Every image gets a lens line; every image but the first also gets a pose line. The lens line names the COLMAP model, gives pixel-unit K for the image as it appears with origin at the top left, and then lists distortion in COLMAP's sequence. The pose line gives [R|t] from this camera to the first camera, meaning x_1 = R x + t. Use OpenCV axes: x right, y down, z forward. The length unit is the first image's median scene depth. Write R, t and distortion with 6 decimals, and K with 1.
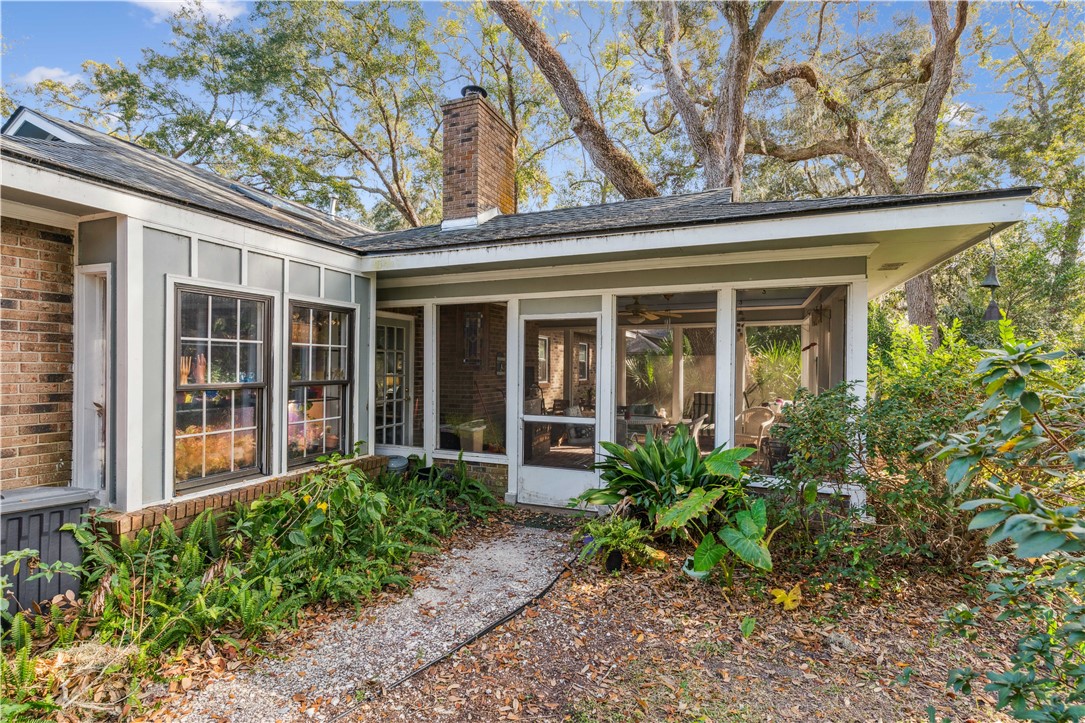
lens RADIAL K [[517.5, 0, 543.3], [0, 517.5, 365.2], [0, 0, 1]] dist [-0.003723, -0.000222]
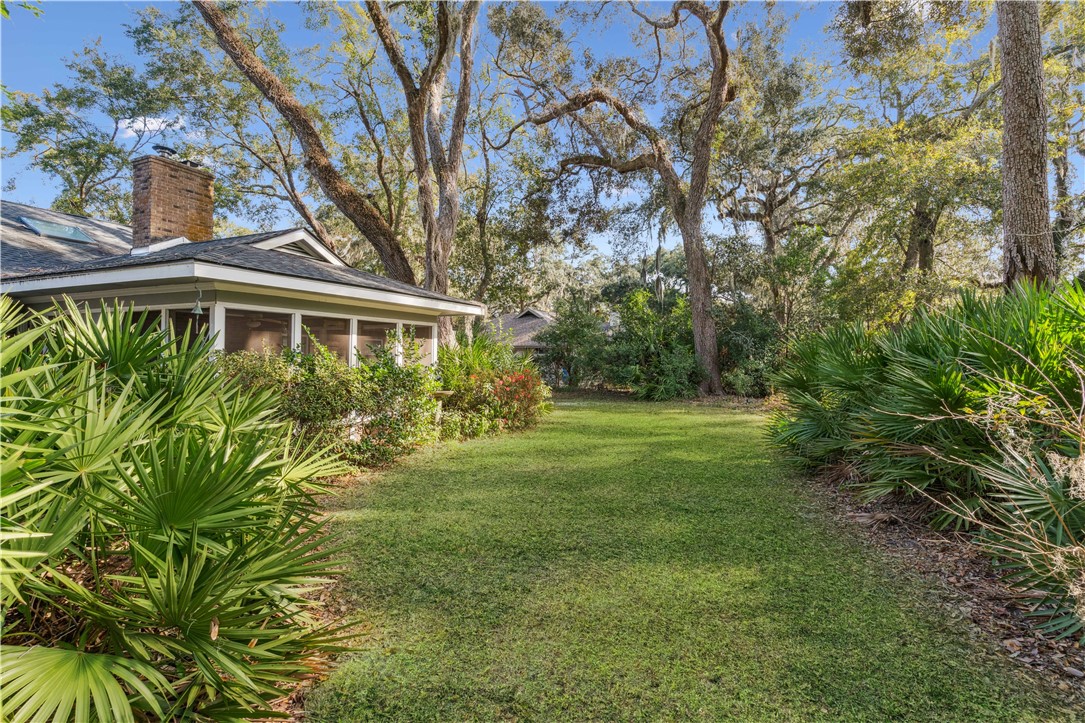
lens RADIAL K [[517.5, 0, 541.7], [0, 517.5, 359.1], [0, 0, 1]] dist [-0.003723, -0.000222]
pose [[0.999438, 0.002096, -0.033468, 0.430658], [-0.001938, 0.999987, 0.004753, -0.004541], [0.033477, -0.004685, 0.999428, -0.133687]]
